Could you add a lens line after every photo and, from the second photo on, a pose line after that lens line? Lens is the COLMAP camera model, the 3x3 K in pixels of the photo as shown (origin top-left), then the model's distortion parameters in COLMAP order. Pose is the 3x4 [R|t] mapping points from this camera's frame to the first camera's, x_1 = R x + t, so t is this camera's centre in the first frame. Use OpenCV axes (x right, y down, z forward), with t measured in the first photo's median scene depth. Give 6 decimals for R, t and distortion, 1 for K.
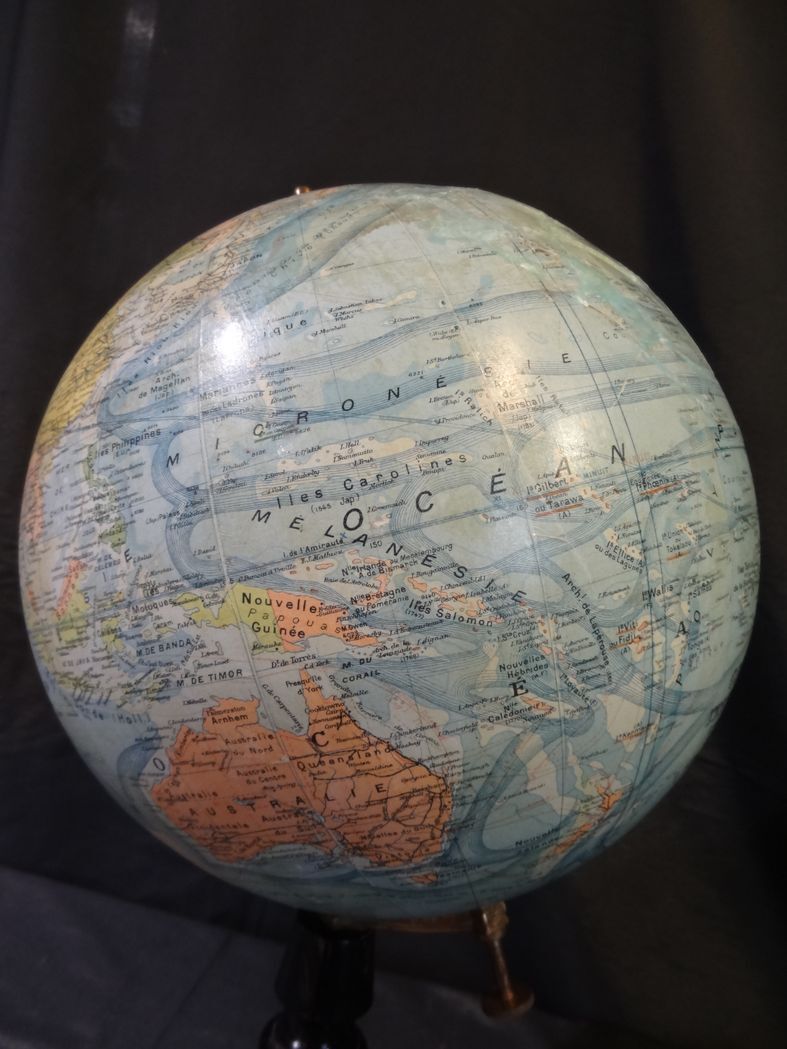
lens RADIAL K [[748.0, 0, 393.5], [0, 748.0, 524.5], [0, 0, 1]] dist [-0.000942, 0.000397]
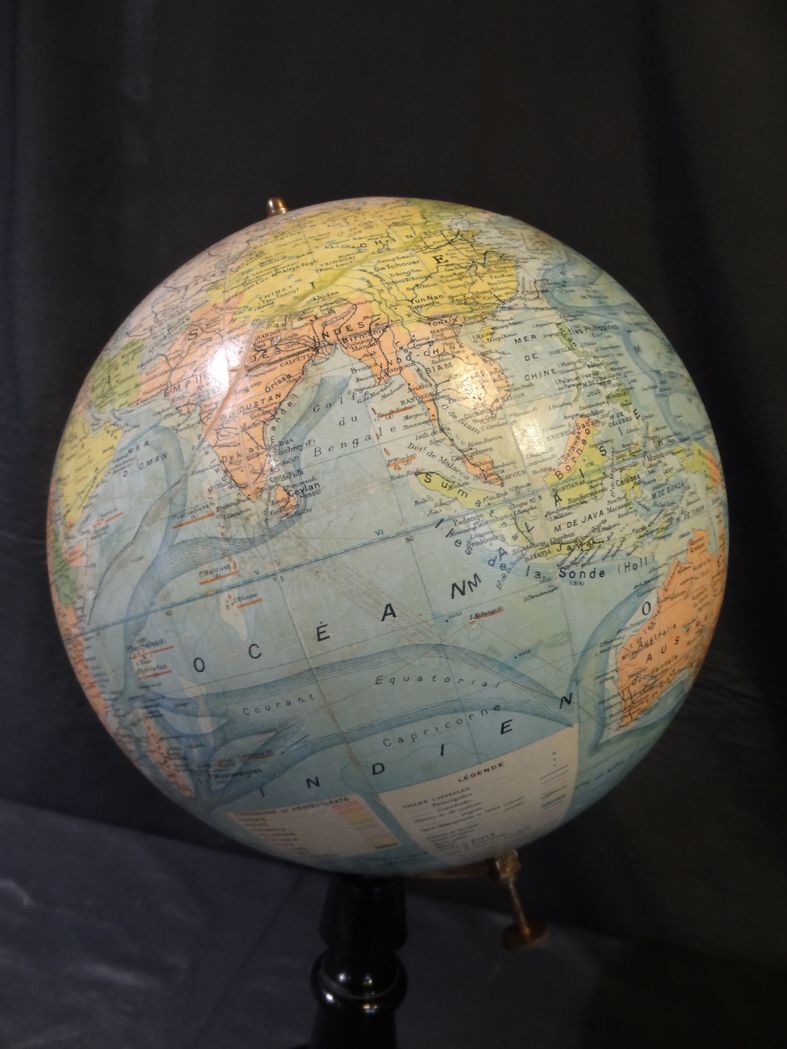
lens RADIAL K [[748.0, 0, 393.5], [0, 748.0, 524.5], [0, 0, 1]] dist [-0.000942, 0.000397]
pose [[0.455915, 0.104740, 0.883839, -1.513333], [0.170919, 0.964264, -0.202437, 0.372711], [-0.873458, 0.243359, 0.421720, 0.859939]]
